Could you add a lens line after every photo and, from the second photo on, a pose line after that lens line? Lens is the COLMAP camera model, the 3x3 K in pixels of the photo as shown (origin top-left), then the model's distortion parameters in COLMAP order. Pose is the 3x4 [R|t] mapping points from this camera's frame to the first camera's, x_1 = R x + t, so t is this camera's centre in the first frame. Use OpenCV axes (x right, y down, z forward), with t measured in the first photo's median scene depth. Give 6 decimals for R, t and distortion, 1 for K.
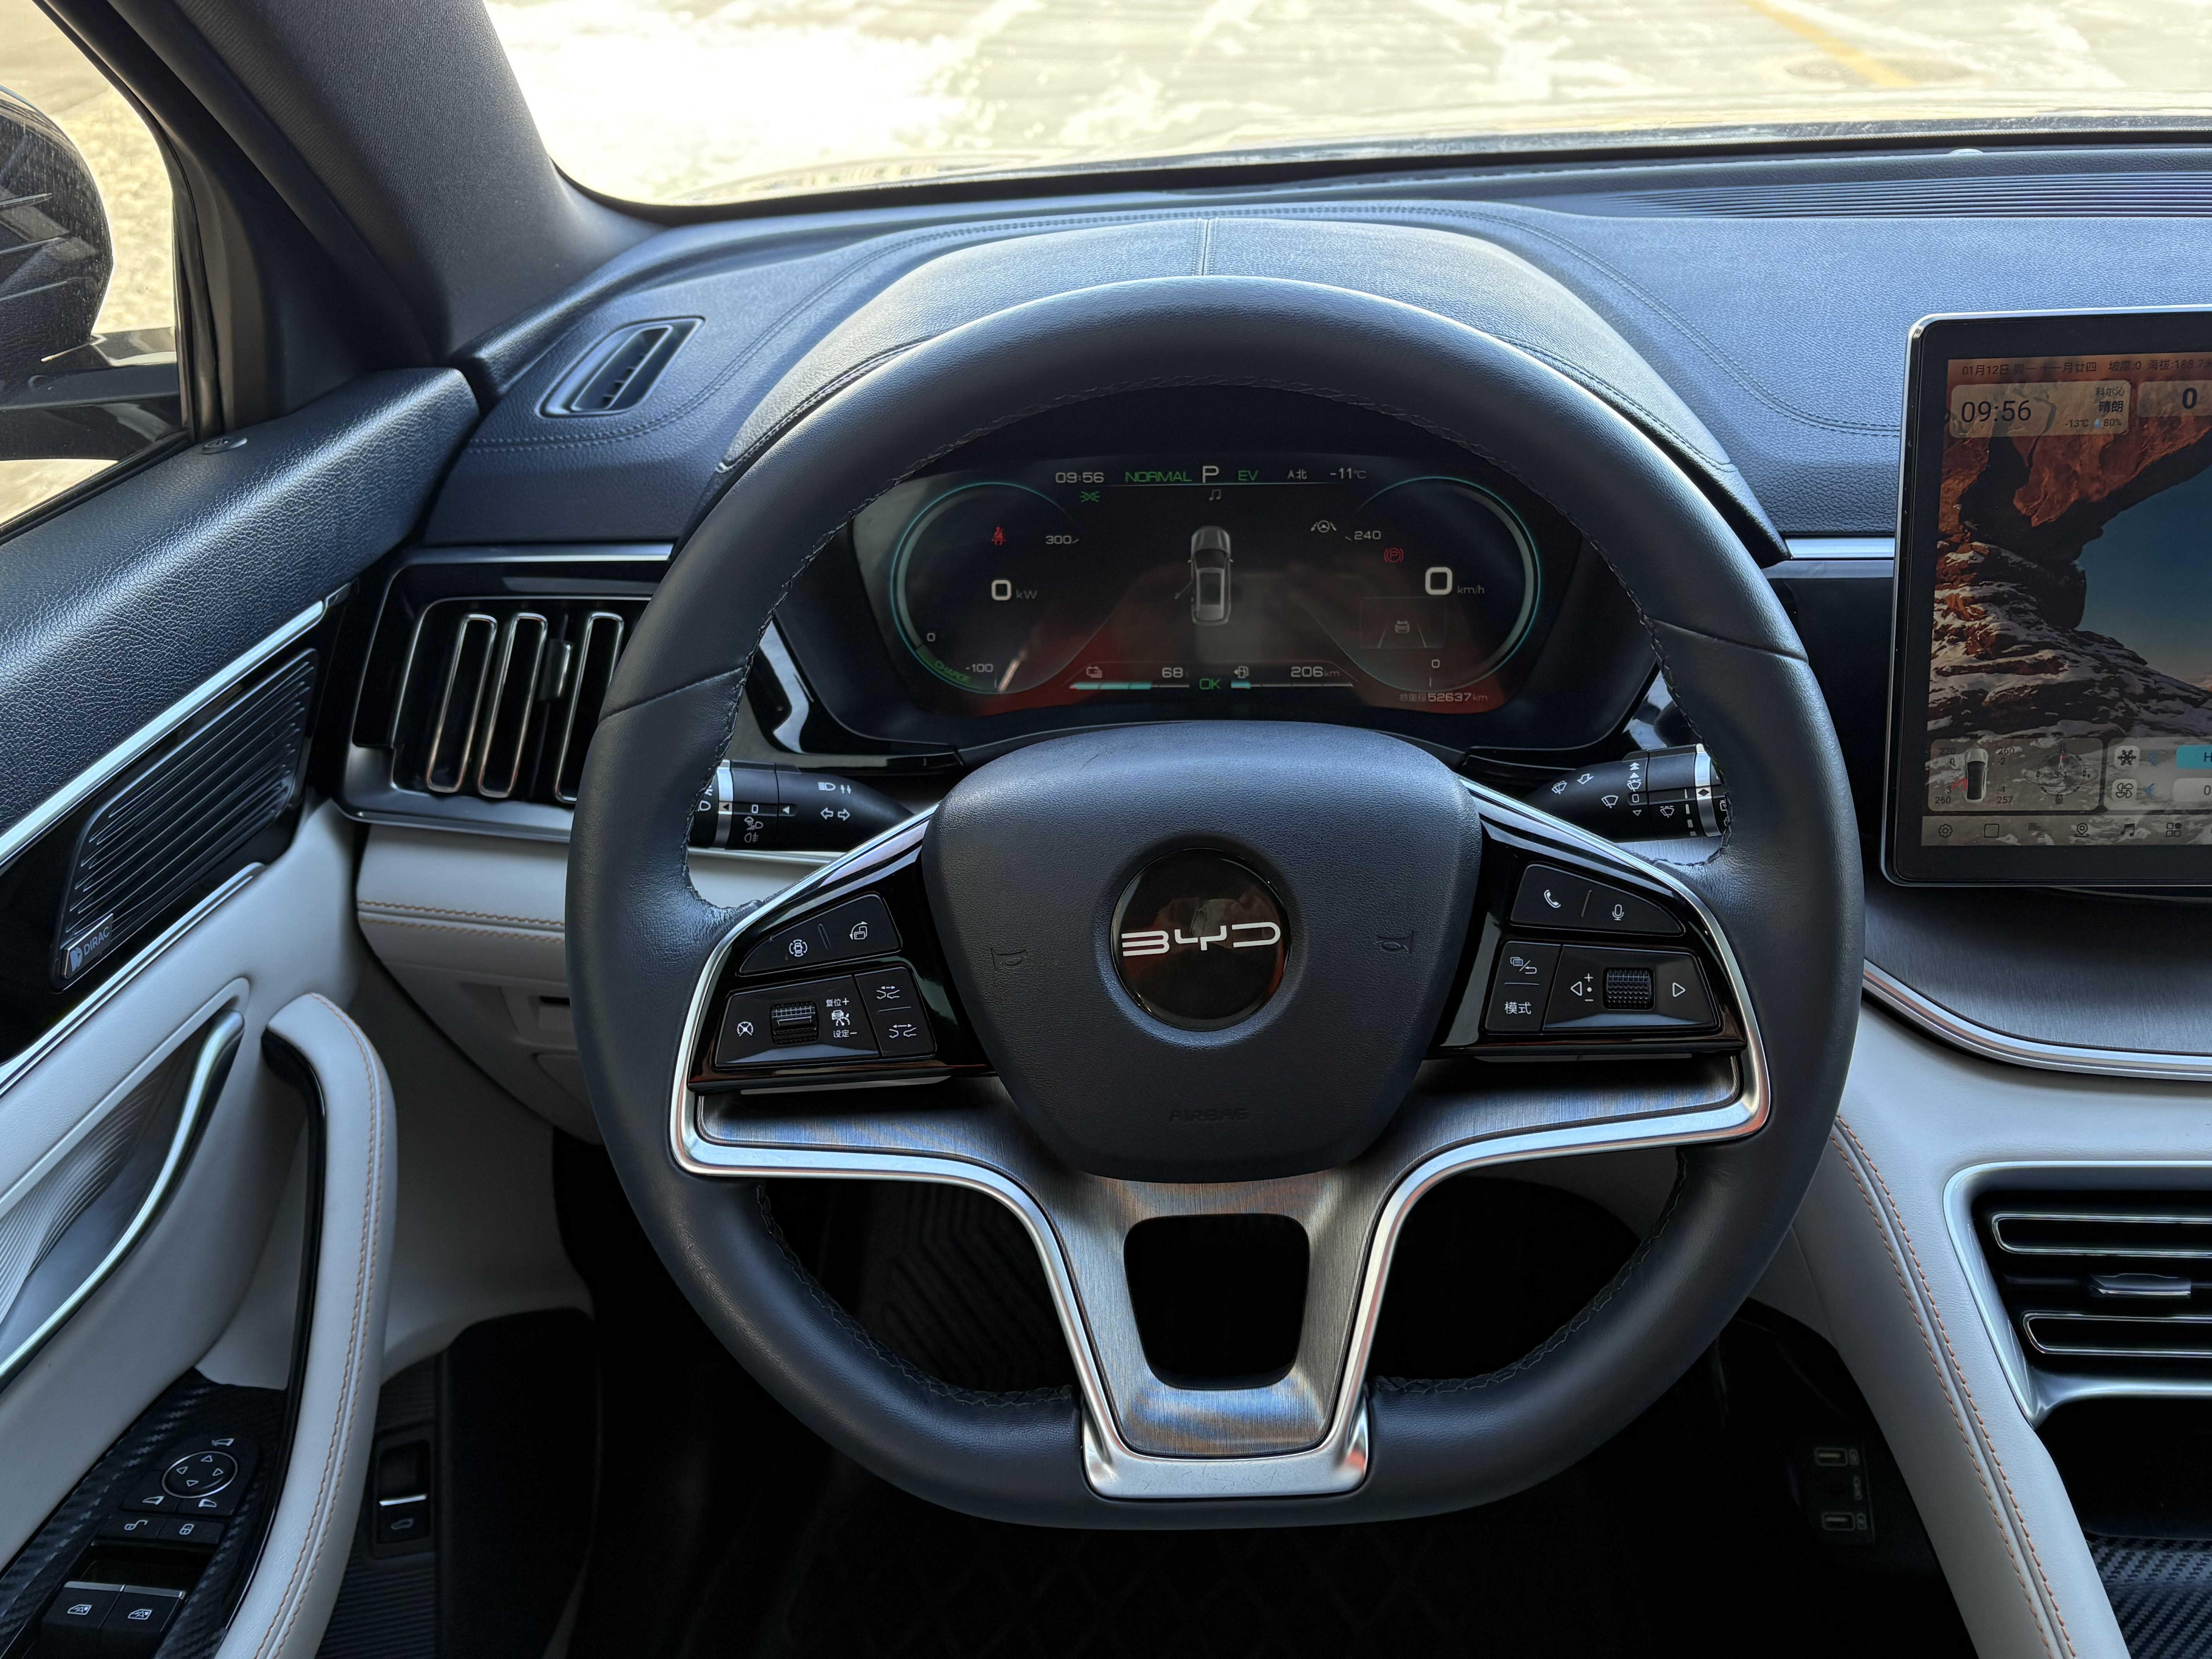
lens RADIAL K [[1944.7, 0, 1106.0], [0, 1944.7, 829.5], [0, 0, 1]] dist [0.037215, -0.012627]
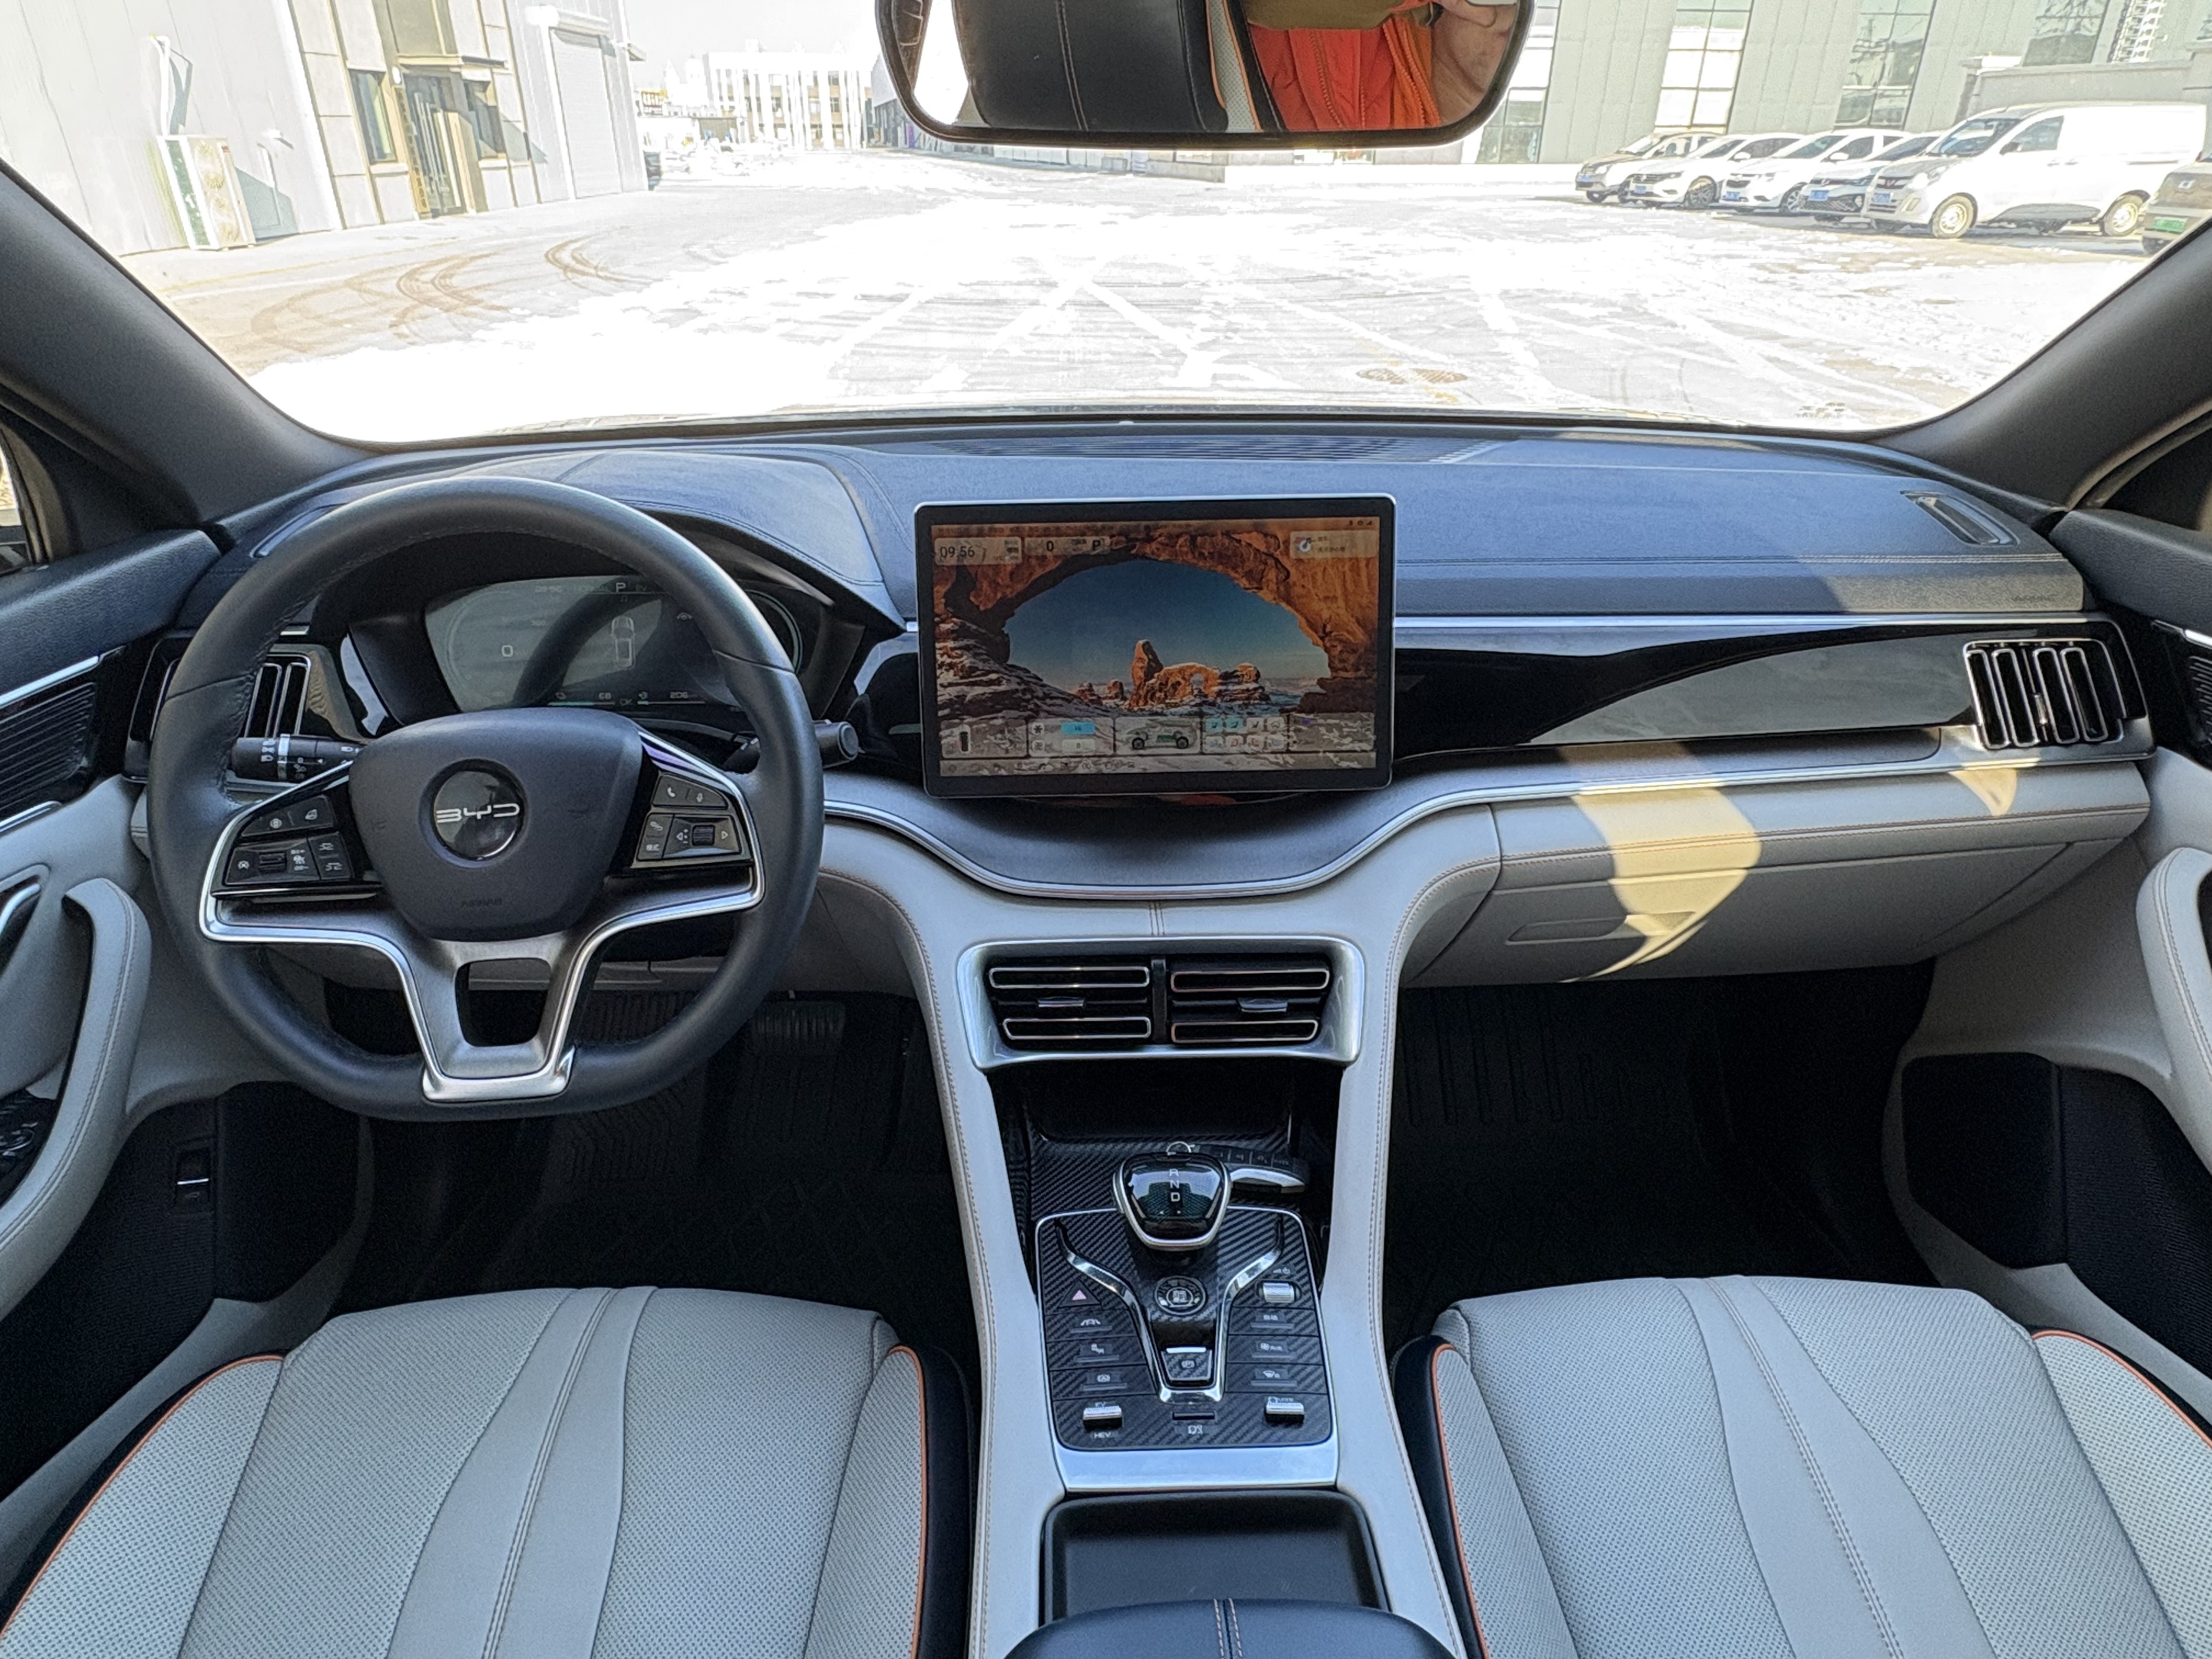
lens RADIAL K [[1296.6, 0, 1106.0], [0, 1296.6, 829.5], [0, 0, 1]] dist [-0.002518, 0.000330]
pose [[0.996646, -0.012013, 0.080943, 0.479275], [0.014093, 0.999584, -0.025168, 0.096184], [-0.080607, 0.026225, 0.996401, -0.287848]]
